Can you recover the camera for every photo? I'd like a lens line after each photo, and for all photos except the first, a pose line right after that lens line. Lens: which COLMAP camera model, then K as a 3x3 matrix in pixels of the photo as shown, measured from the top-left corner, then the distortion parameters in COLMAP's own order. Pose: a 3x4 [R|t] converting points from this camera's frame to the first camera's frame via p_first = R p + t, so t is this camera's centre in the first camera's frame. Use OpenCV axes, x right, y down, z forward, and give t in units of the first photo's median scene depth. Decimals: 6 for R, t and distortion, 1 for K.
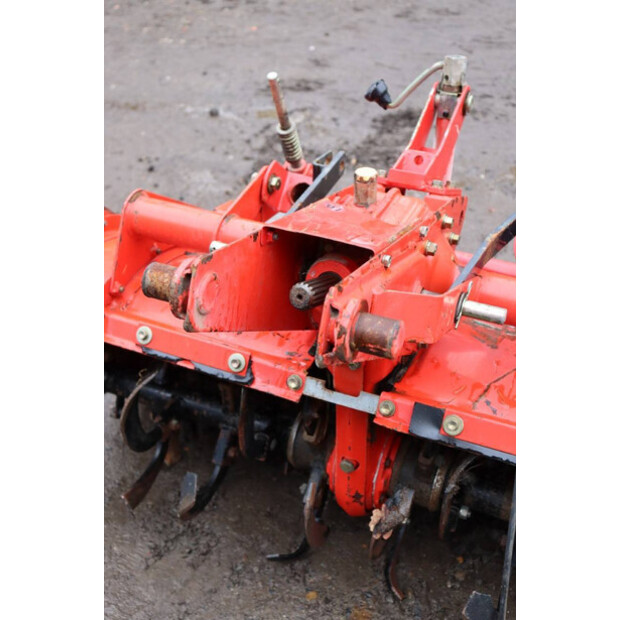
lens RADIAL K [[810.0, 0, 292.5], [0, 810.0, 311.8], [0, 0, 1]] dist [-0.005832, 0.108344]
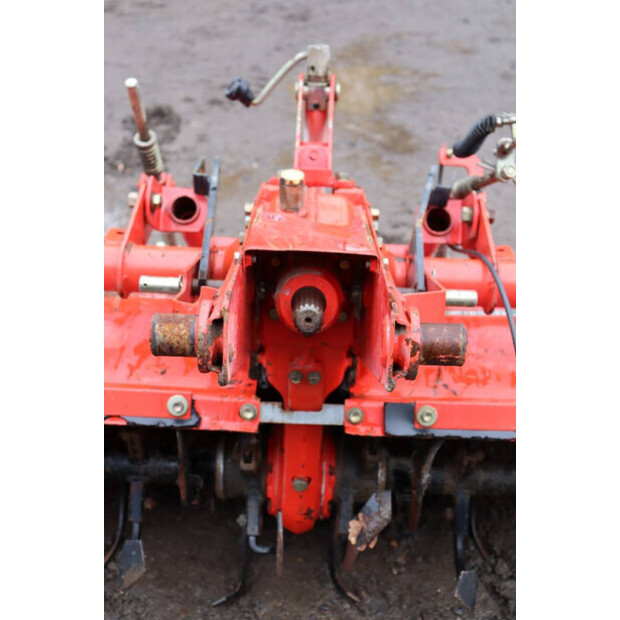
lens RADIAL K [[806.8, 0, 310.0], [0, 806.8, 310.0], [0, 0, 1]] dist [-0.022372, 0.218175]
pose [[0.912825, -0.193673, 0.359502, -0.233832], [0.191084, 0.980627, 0.043099, -0.050848], [-0.360885, 0.029353, 0.932148, 0.117517]]
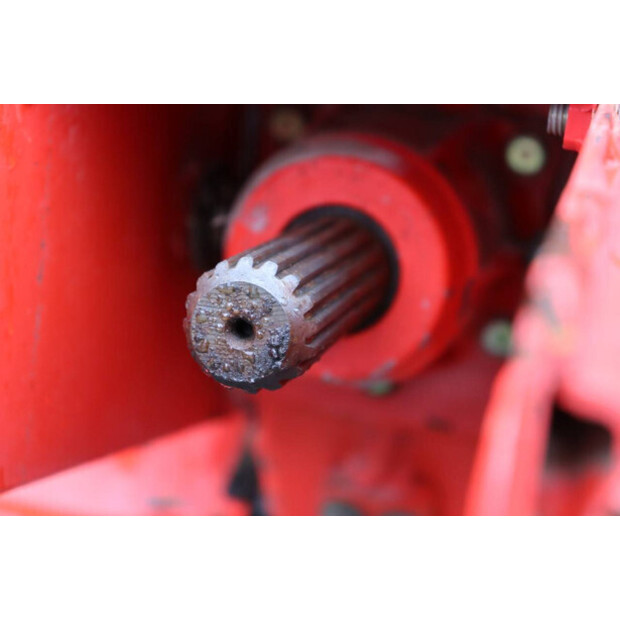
lens RADIAL K [[1427.3, 0, 310.0], [0, 1427.3, 310.0], [0, 0, 1]] dist [0.334692, 0.222484]
pose [[0.985662, -0.085957, 0.145193, -0.019469], [0.085853, 0.996283, 0.006993, -0.017884], [-0.145254, 0.005573, 0.989379, 0.479139]]
